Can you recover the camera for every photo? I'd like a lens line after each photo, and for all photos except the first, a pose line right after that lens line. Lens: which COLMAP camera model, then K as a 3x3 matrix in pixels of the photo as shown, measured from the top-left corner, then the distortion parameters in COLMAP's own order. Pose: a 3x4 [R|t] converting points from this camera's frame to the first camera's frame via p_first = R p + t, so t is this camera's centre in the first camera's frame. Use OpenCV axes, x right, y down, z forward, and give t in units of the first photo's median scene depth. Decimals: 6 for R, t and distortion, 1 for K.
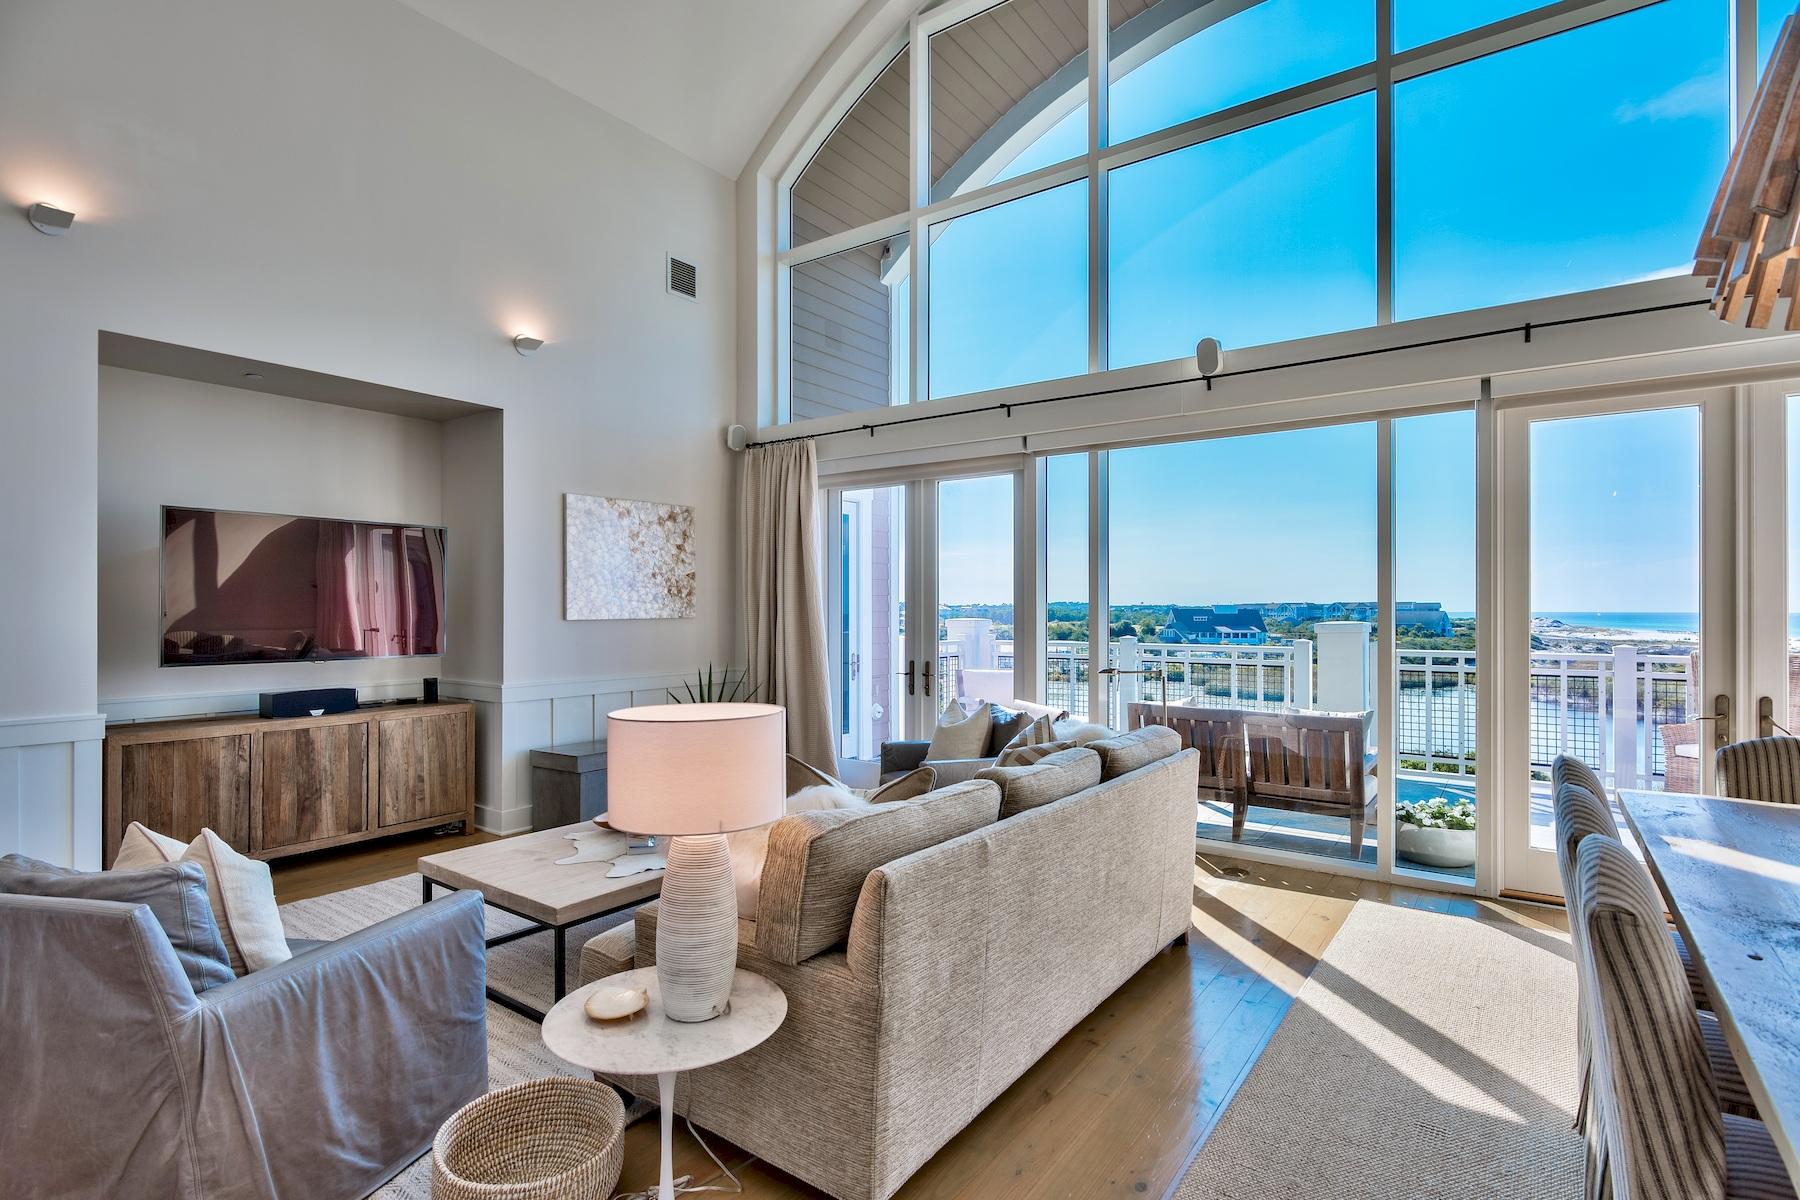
lens RADIAL K [[873.3, 0, 879.1], [0, 873.3, 660.7], [0, 0, 1]] dist [-0.001396, -0.000139]
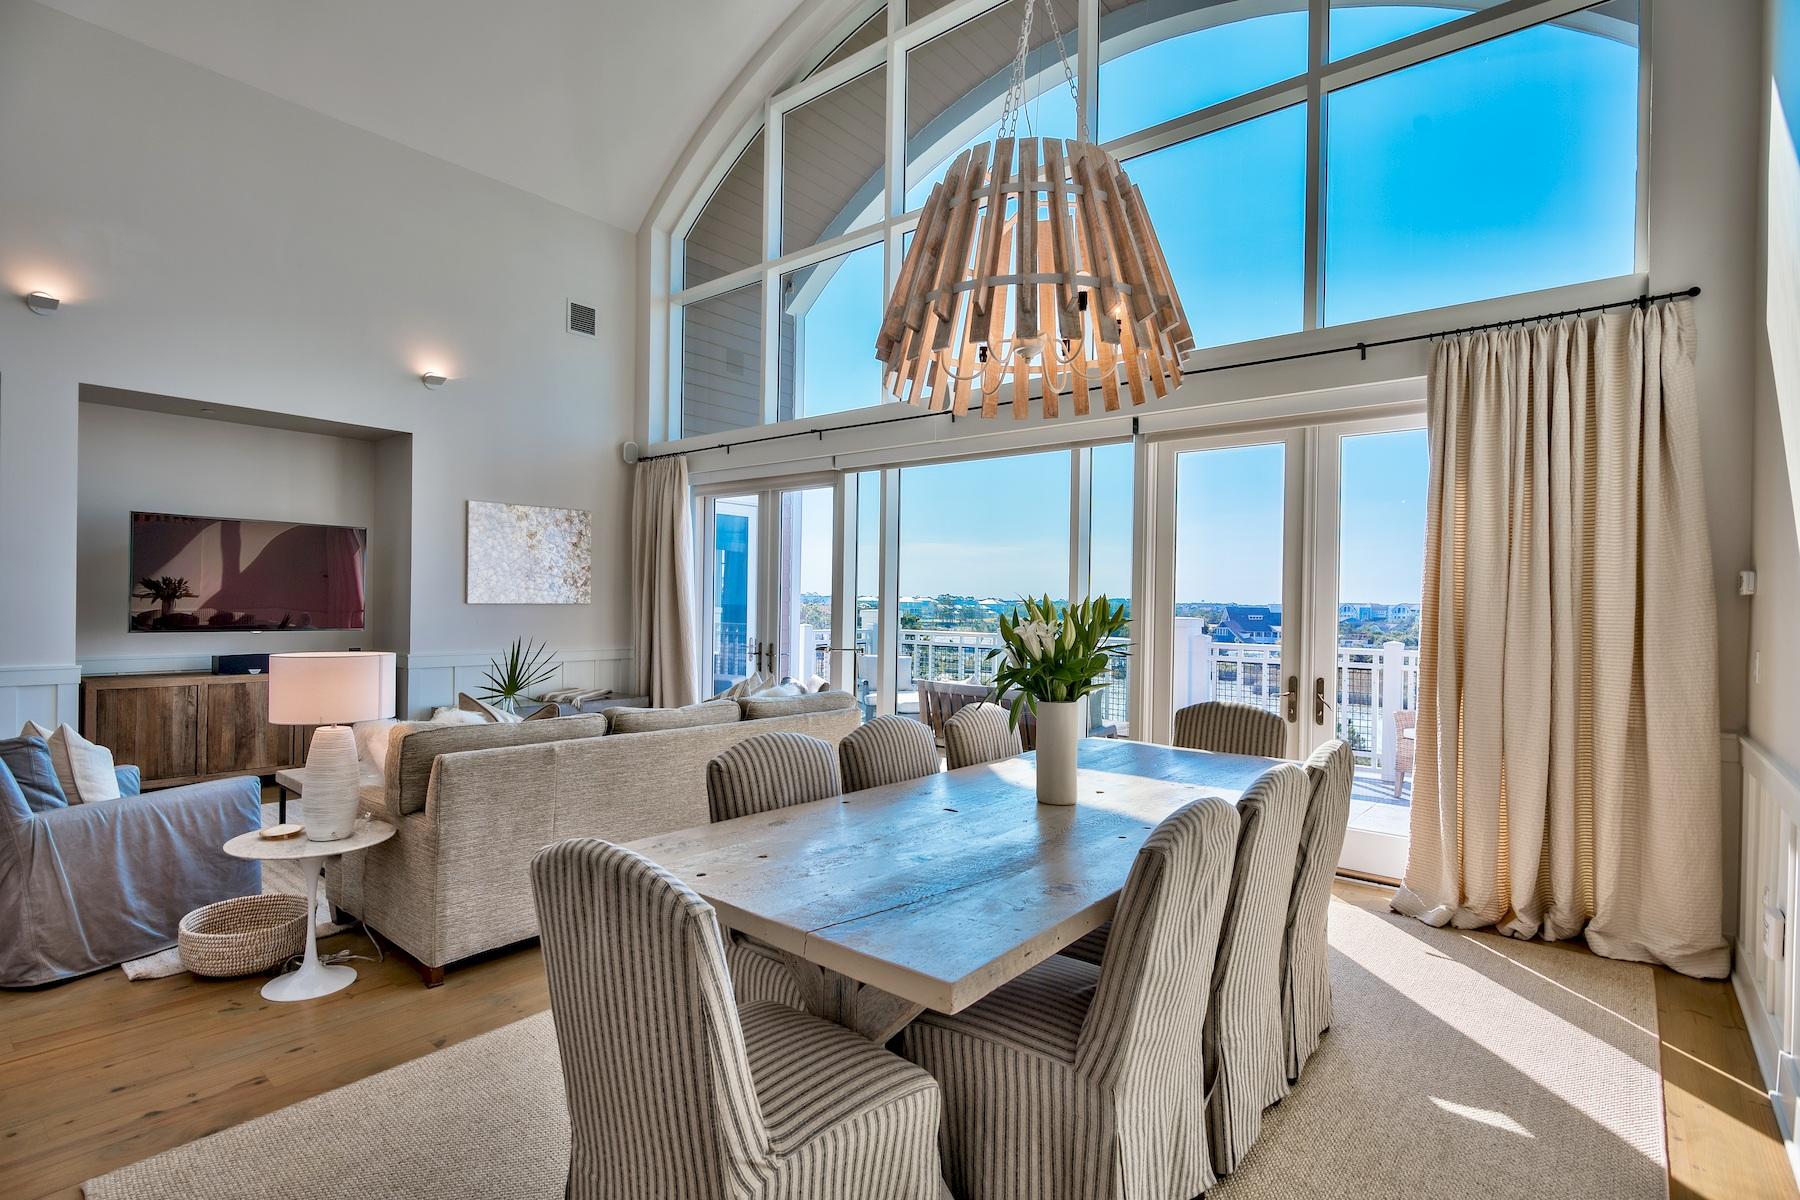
lens RADIAL K [[871.8, 0, 886.8], [0, 871.8, 663.0], [0, 0, 1]] dist [-0.002727, 0.000279]
pose [[0.997561, 0.020655, -0.066673, 0.325104], [-0.019975, 0.999742, 0.010853, 0.012656], [0.066880, -0.009494, 0.997716, -0.192651]]
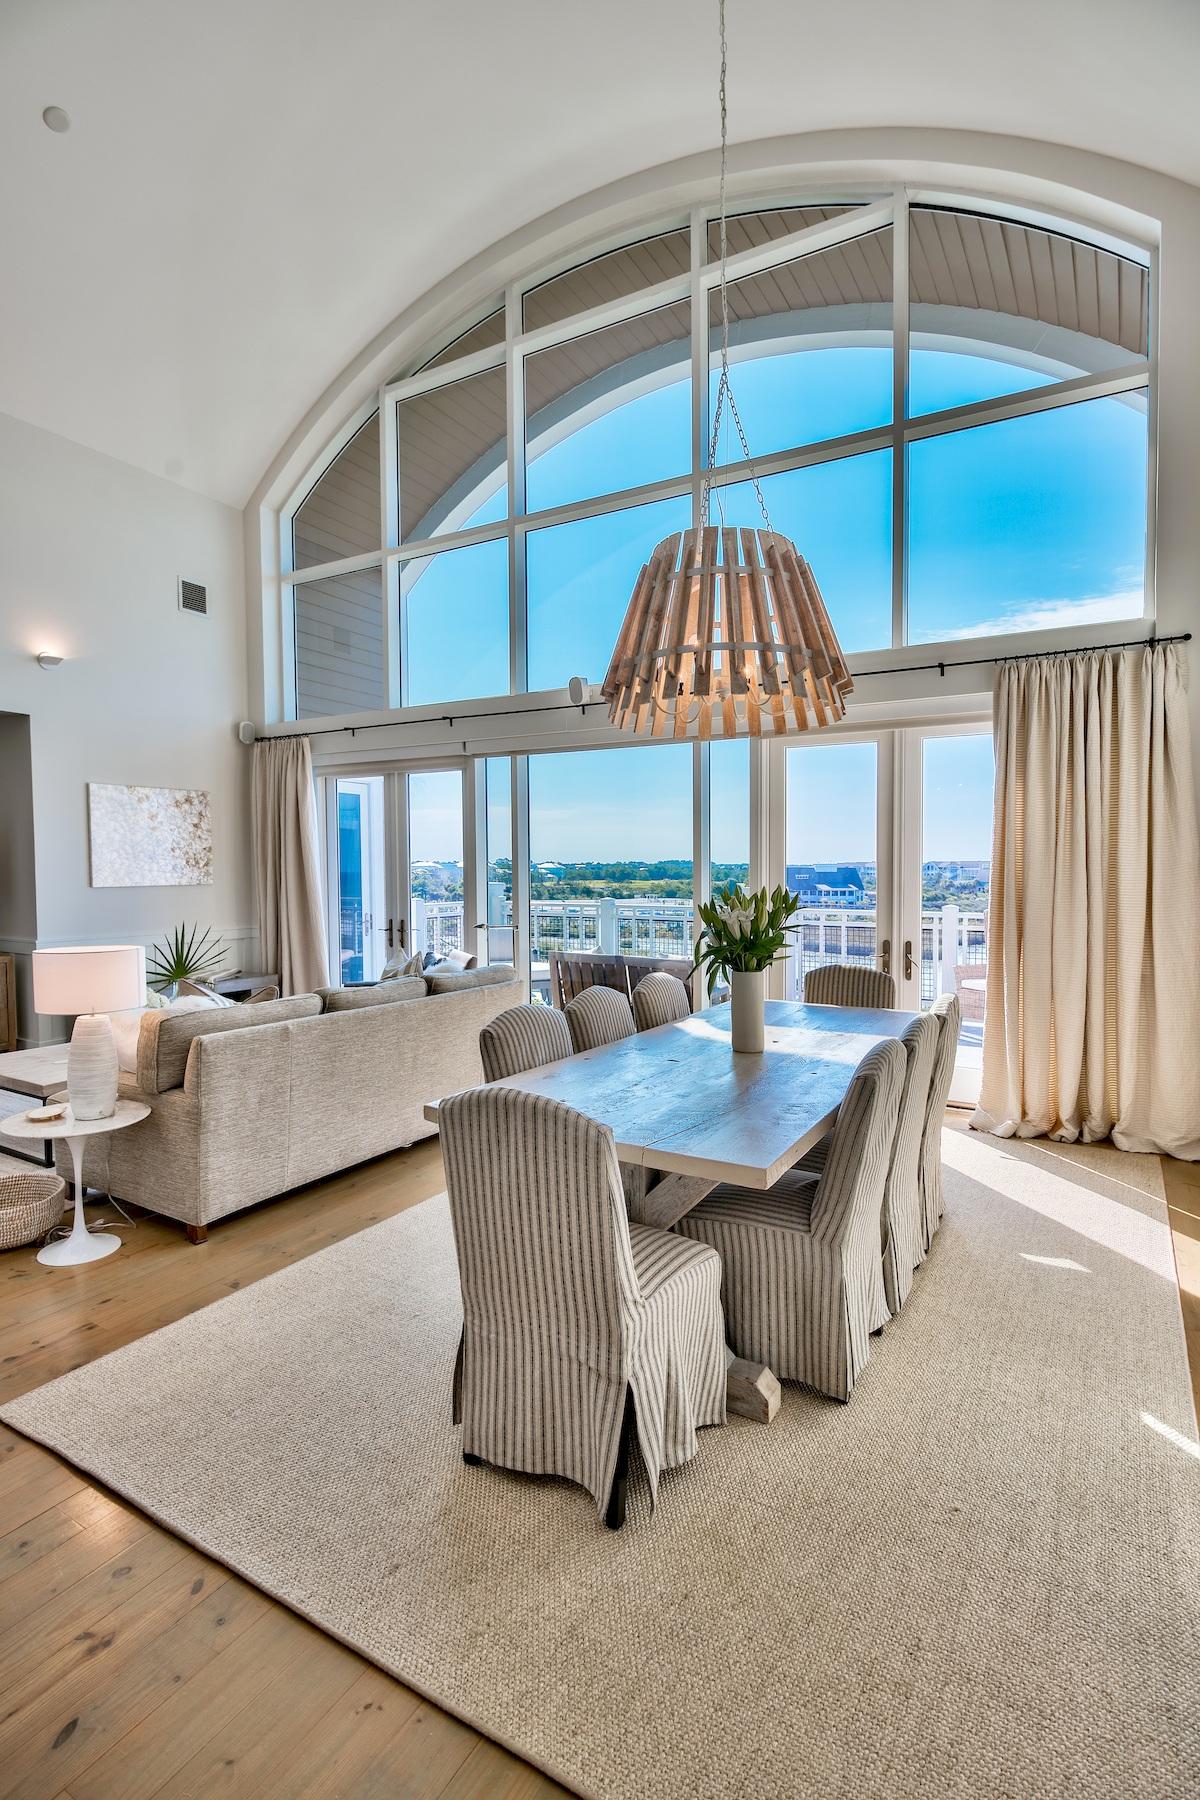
lens RADIAL K [[880.3, 0, 583.8], [0, 880.3, 959.2], [0, 0, 1]] dist [-0.001086, -0.000129]
pose [[0.995625, -0.008629, 0.093036, 0.218087], [0.004341, 0.998923, 0.046201, 0.000070], [-0.093335, -0.045595, 0.994590, -0.303966]]
